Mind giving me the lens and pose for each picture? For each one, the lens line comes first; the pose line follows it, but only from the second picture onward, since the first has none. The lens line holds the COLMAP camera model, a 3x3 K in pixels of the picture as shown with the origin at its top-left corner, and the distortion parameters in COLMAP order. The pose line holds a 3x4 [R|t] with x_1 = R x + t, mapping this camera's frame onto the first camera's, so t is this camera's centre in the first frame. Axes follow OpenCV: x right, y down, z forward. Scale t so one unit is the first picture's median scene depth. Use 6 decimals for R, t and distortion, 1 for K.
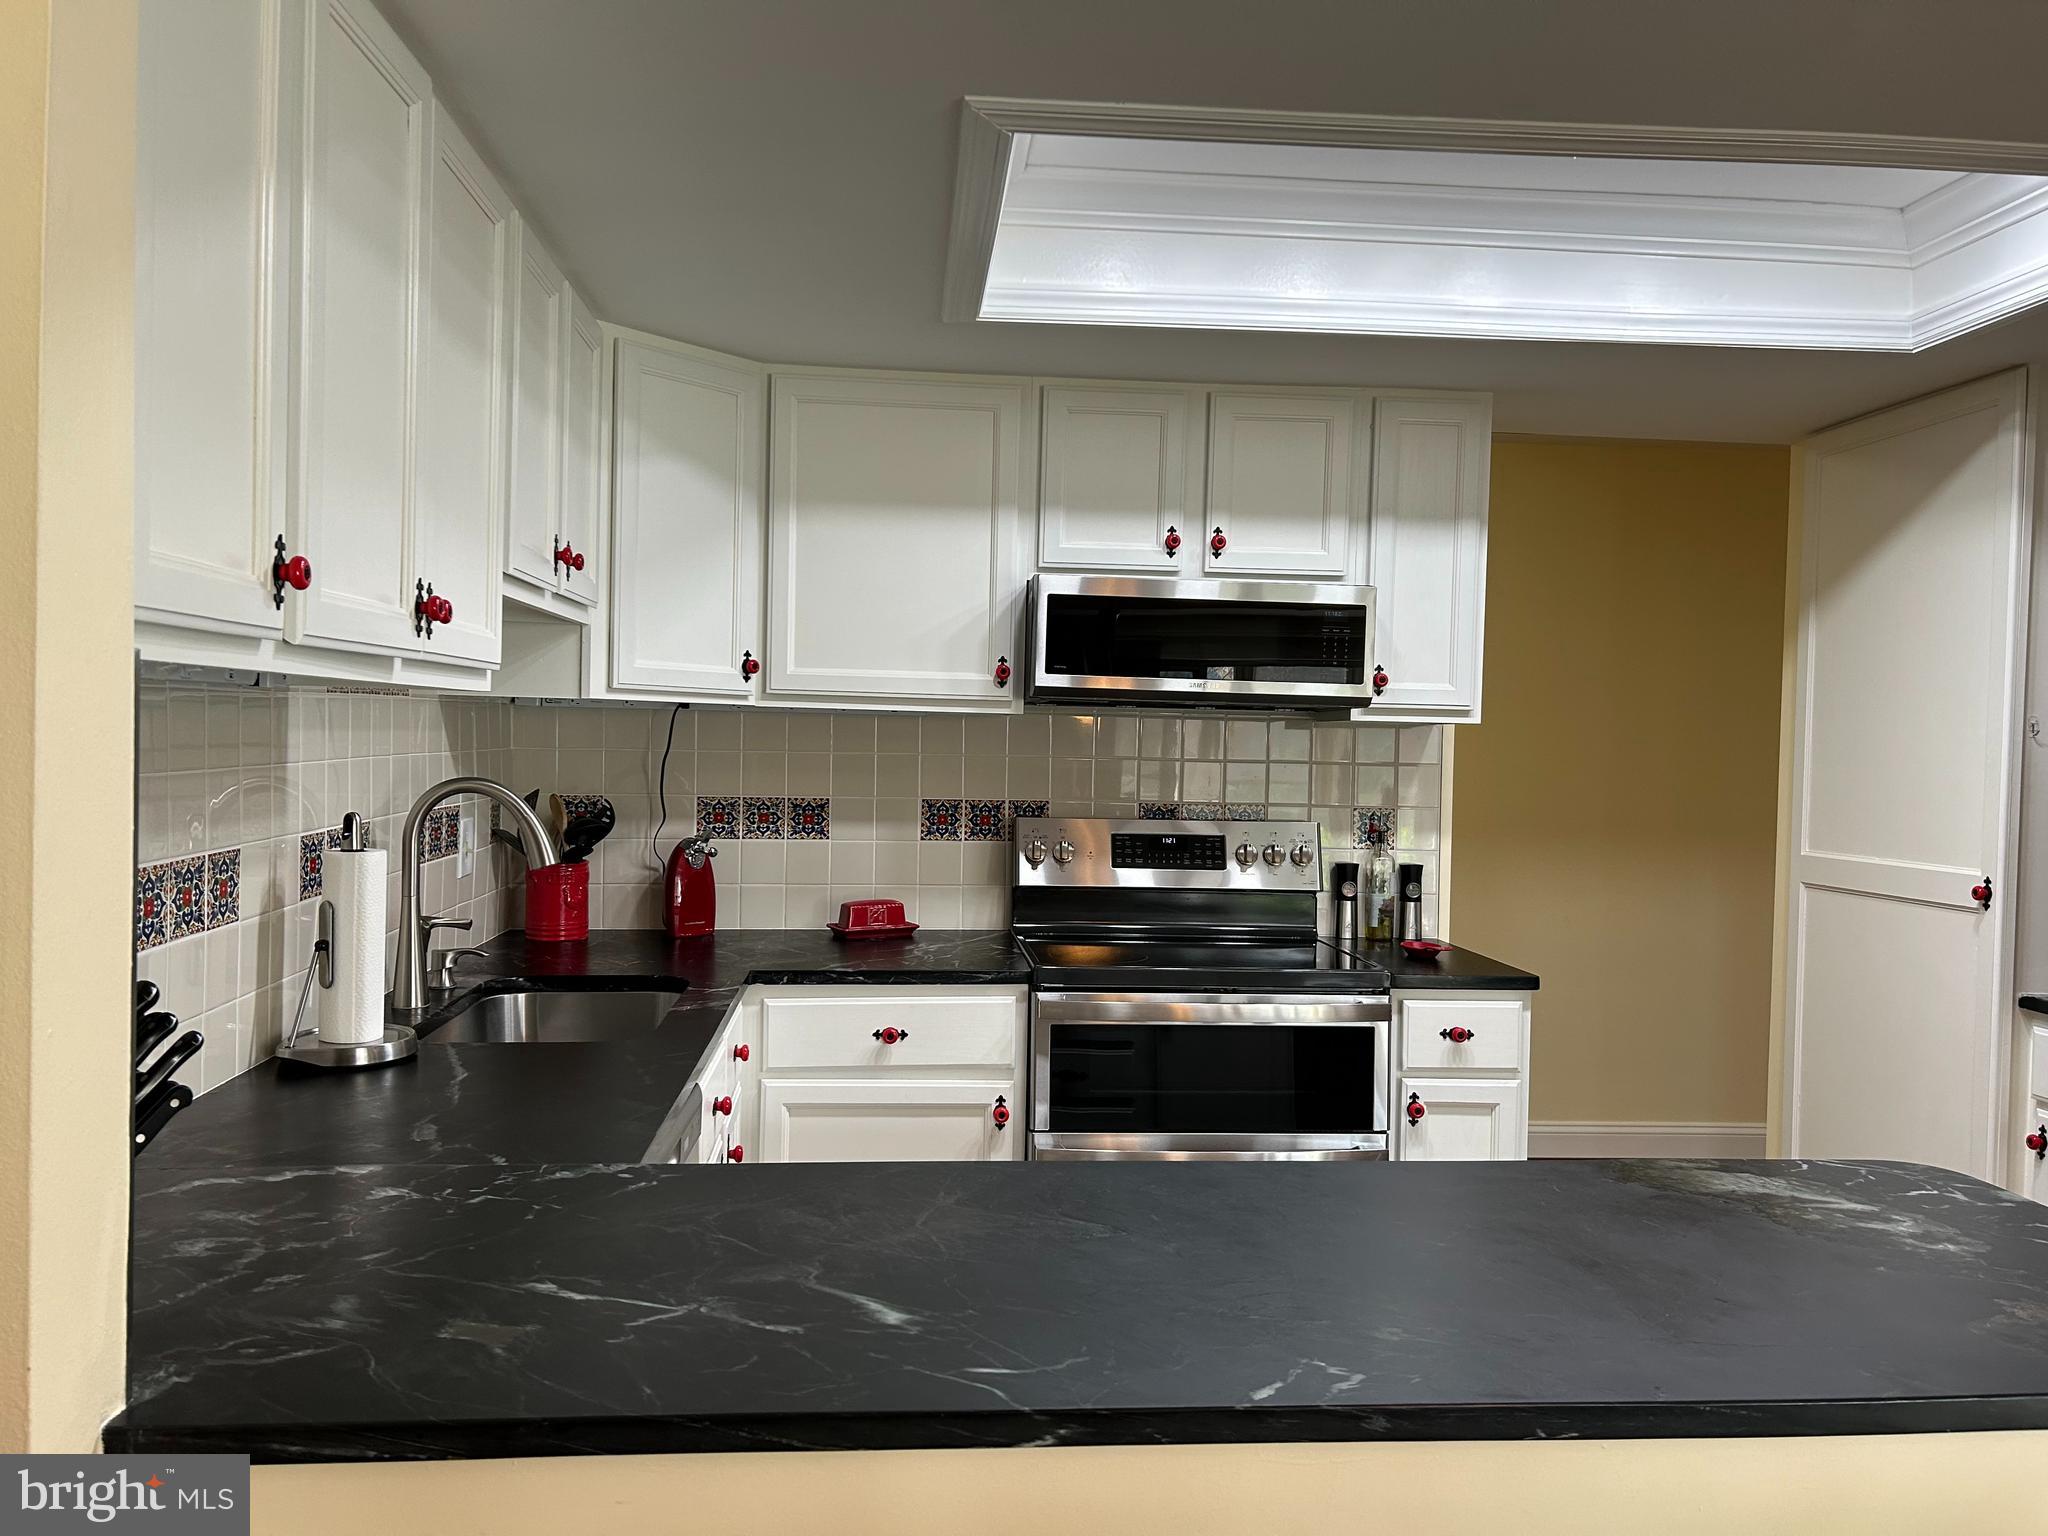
lens RADIAL K [[1533.9, 0, 1022.6], [0, 1533.9, 763.1], [0, 0, 1]] dist [0.063621, -0.075826]
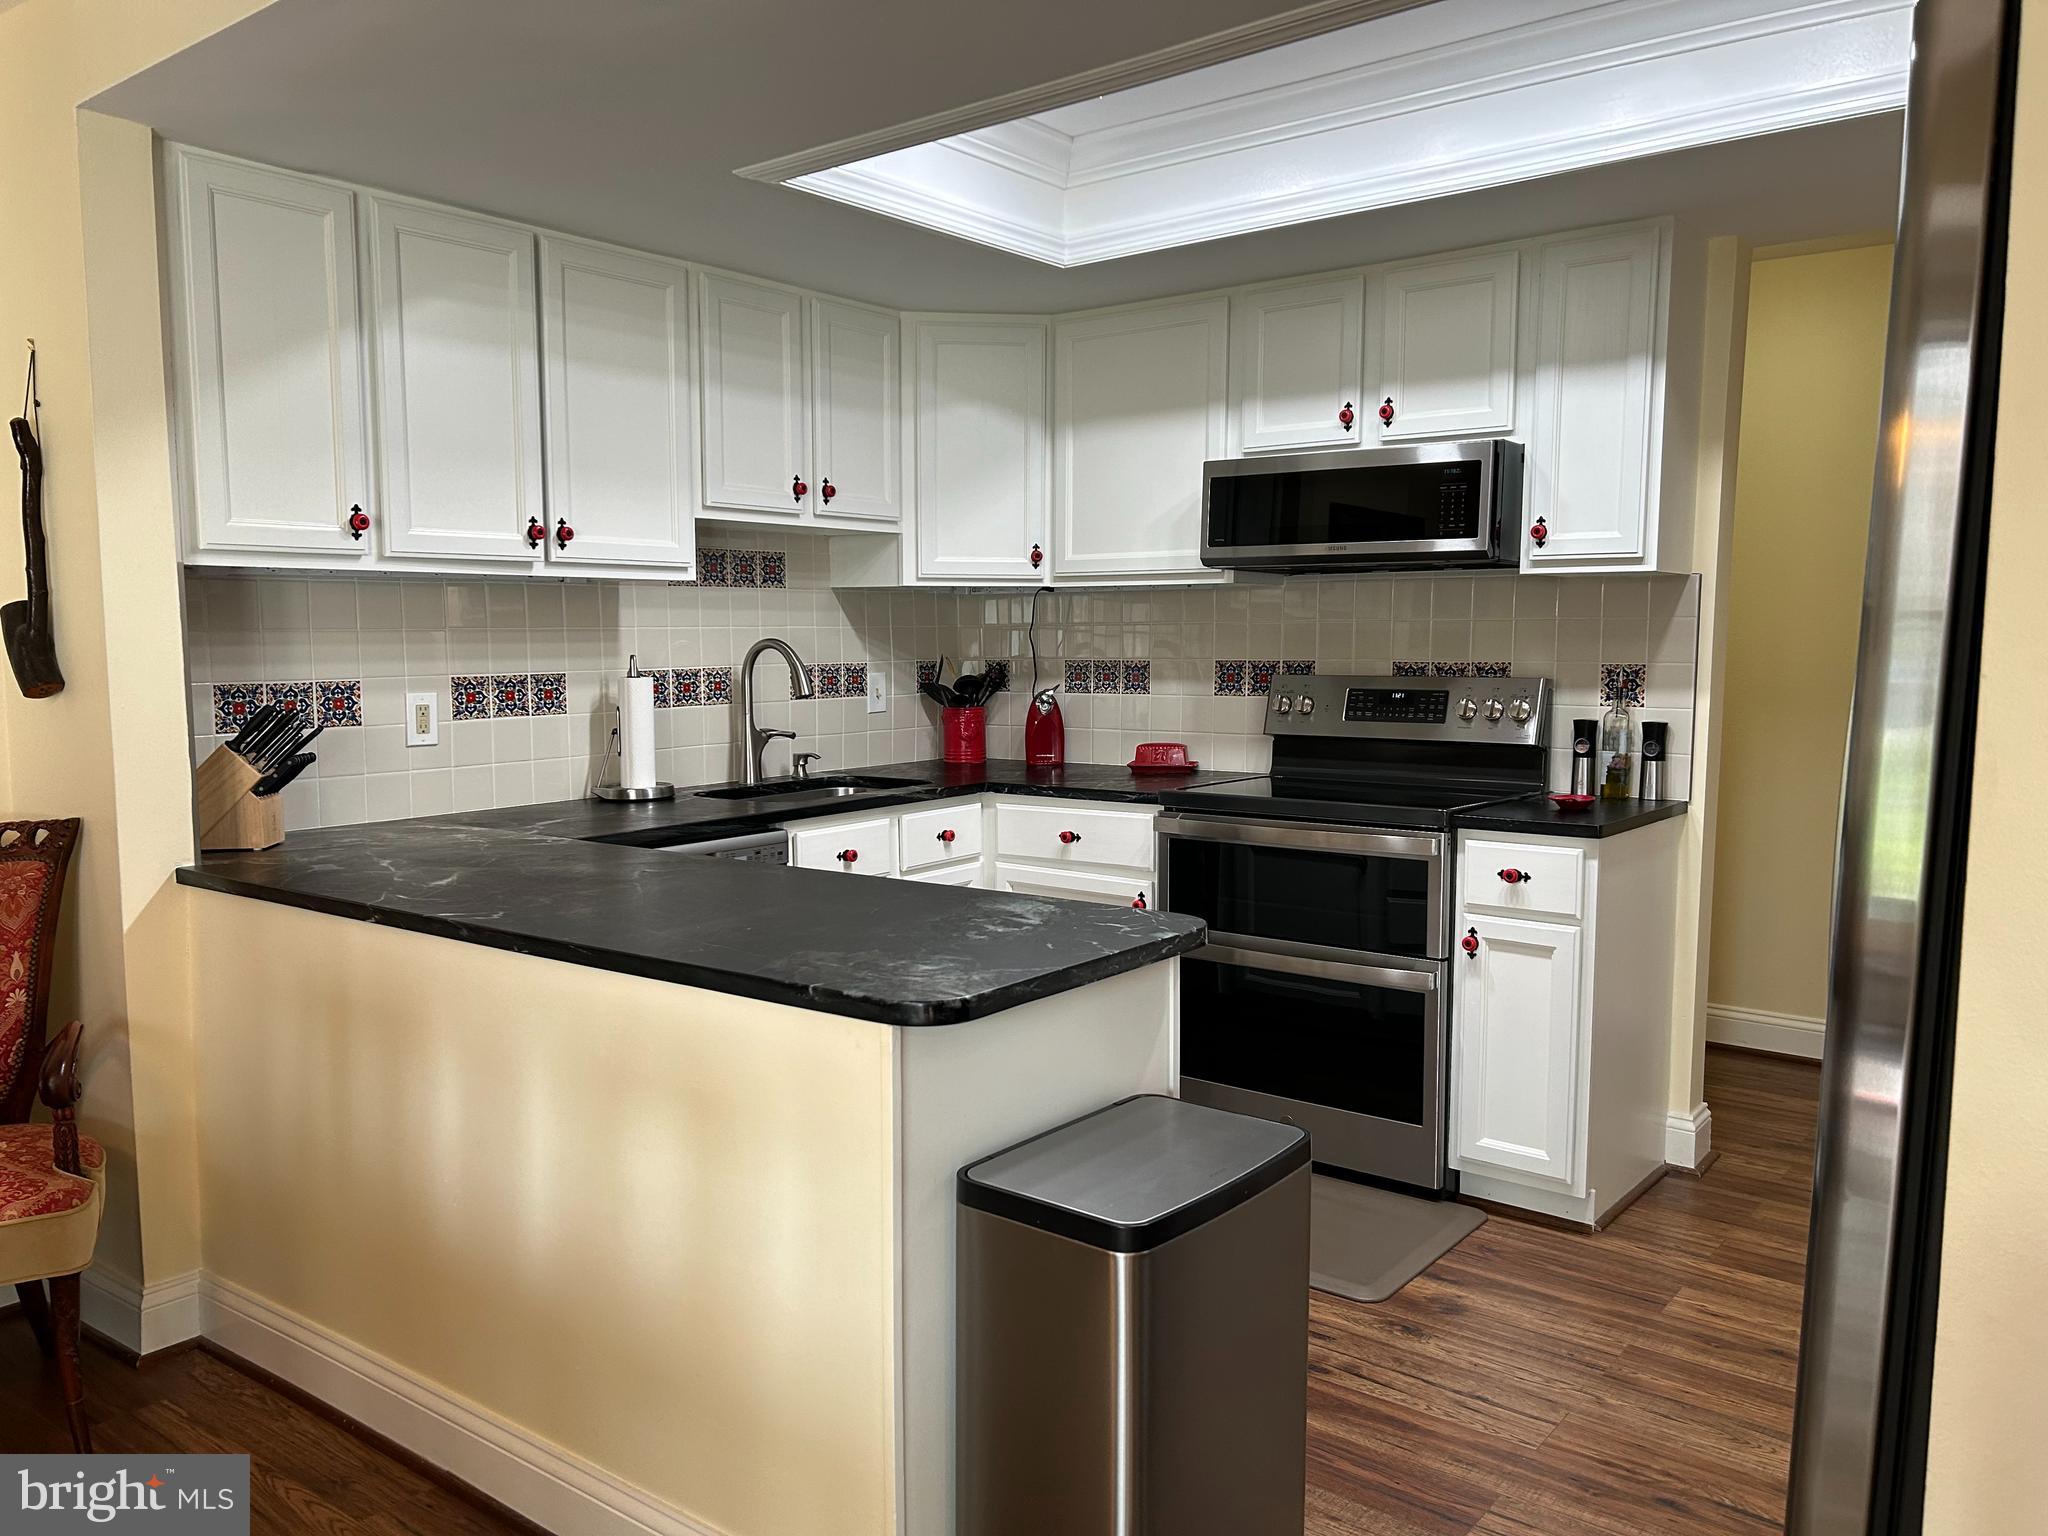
lens RADIAL K [[1533.9, 0, 1005.1], [0, 1533.9, 779.9], [0, 0, 1]] dist [0.063621, -0.075826]
pose [[0.735118, 0.040898, -0.676704, 0.667848], [0.006238, 0.997728, 0.067077, 0.037695], [0.677910, -0.053531, 0.733193, 0.018763]]
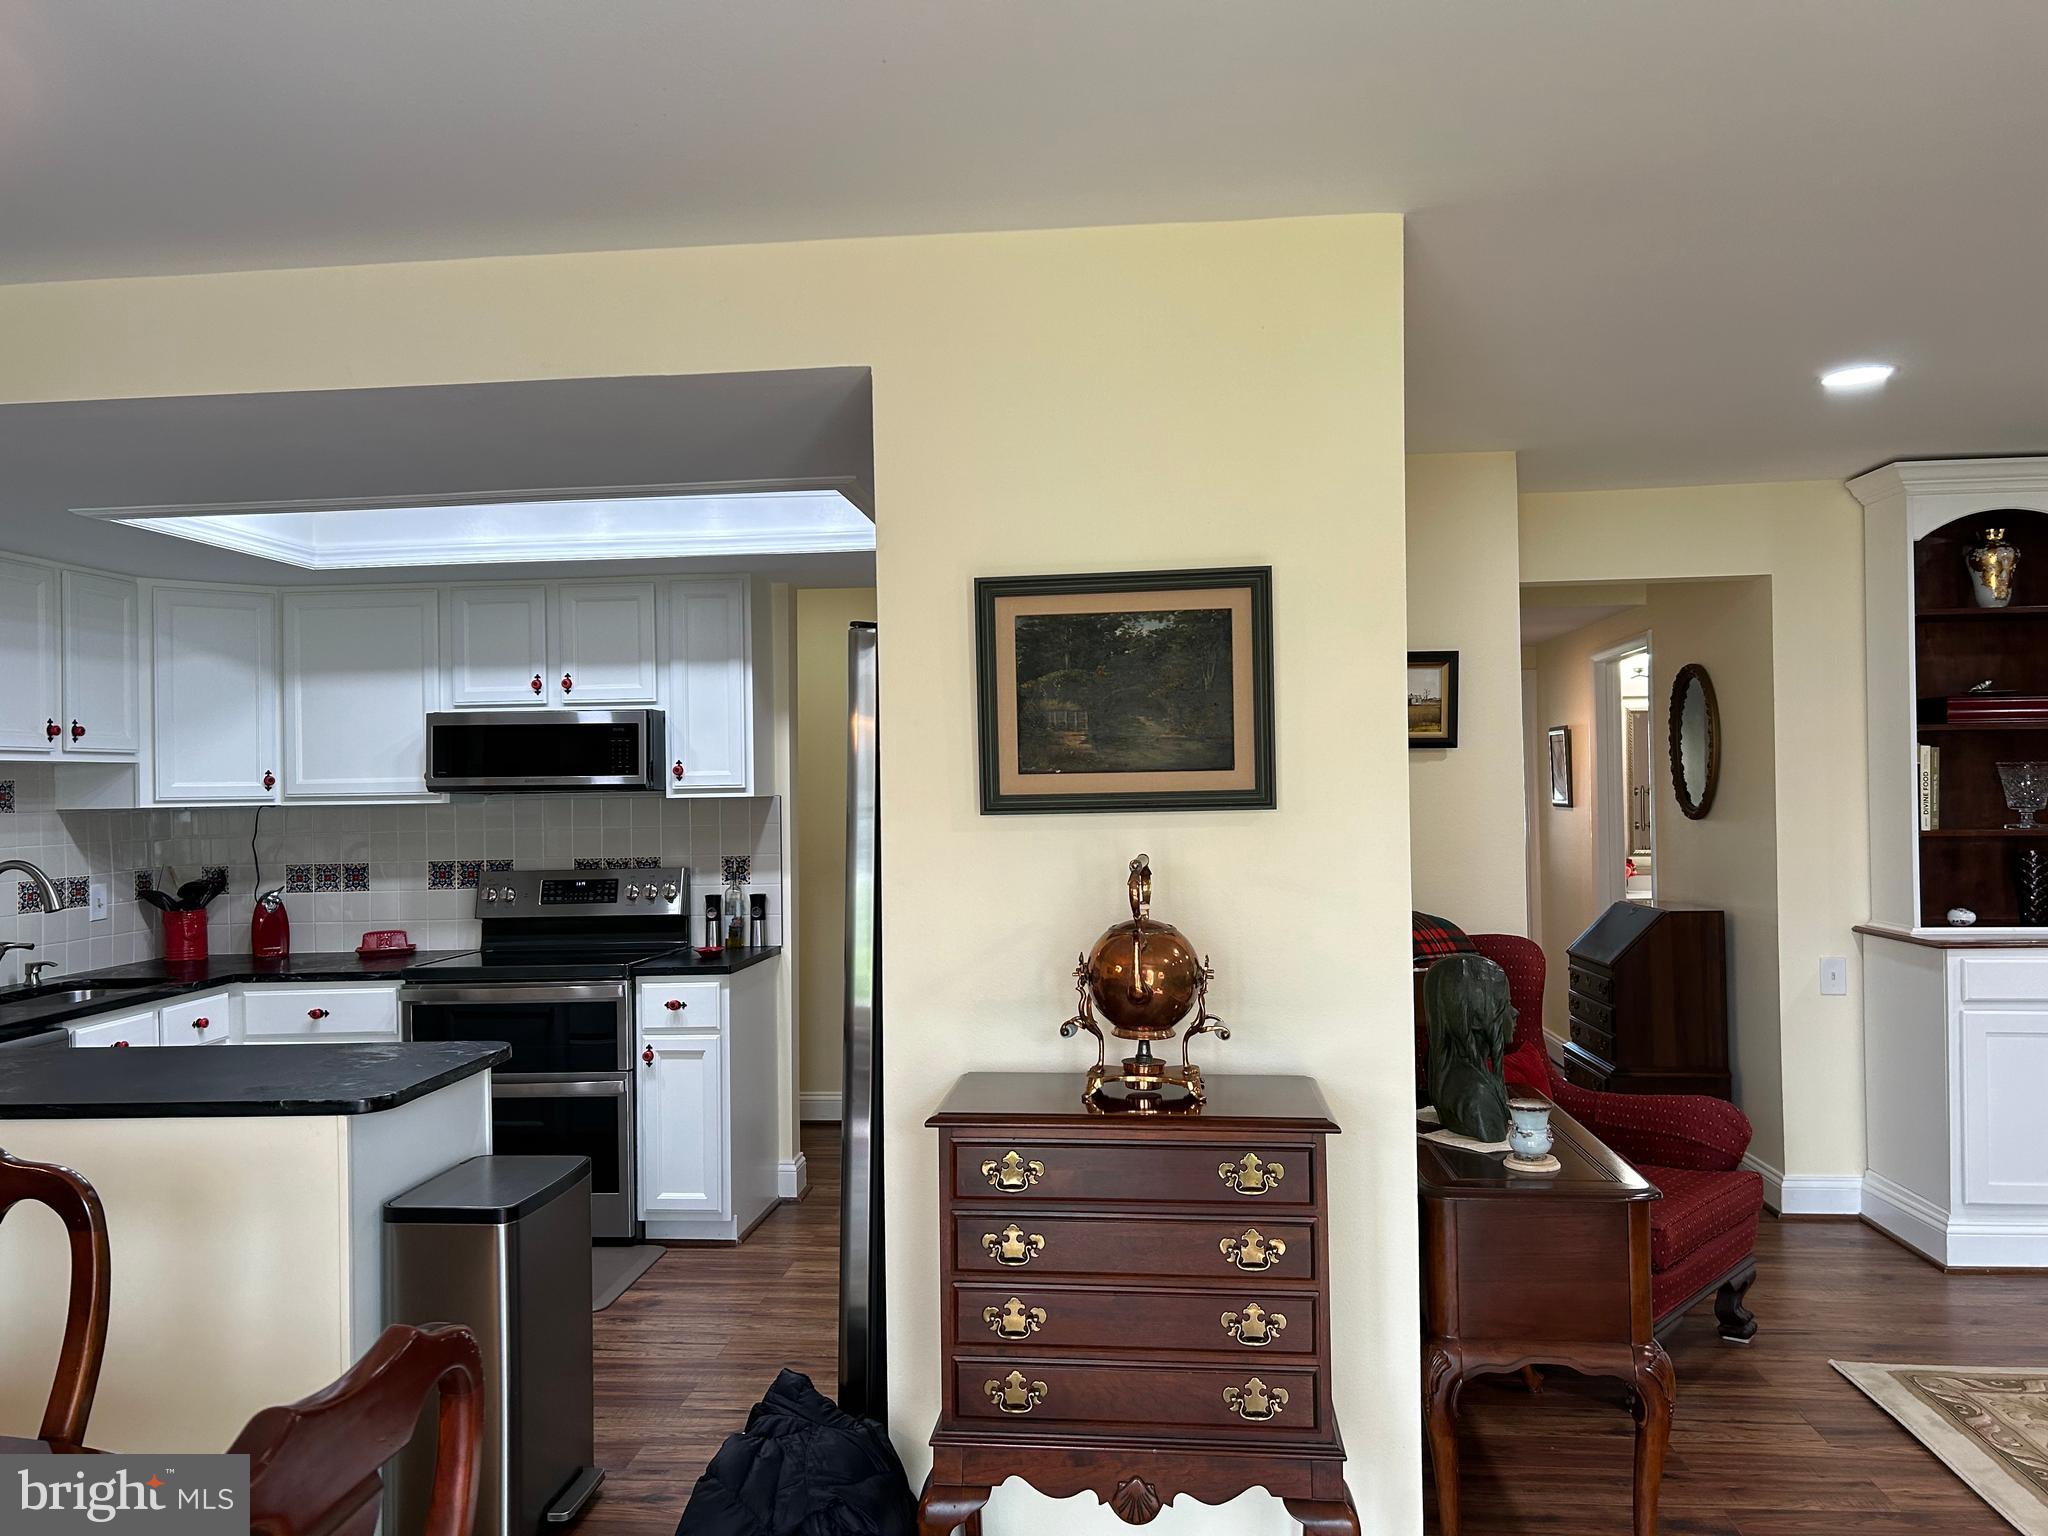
lens RADIAL K [[1533.9, 0, 1007.4], [0, 1533.9, 771.5], [0, 0, 1]] dist [0.063621, -0.075826]
pose [[0.983529, -0.045070, -0.175043, 0.806580], [0.039991, 0.998673, -0.032437, 0.008058], [0.176273, 0.024903, 0.984026, -0.399789]]
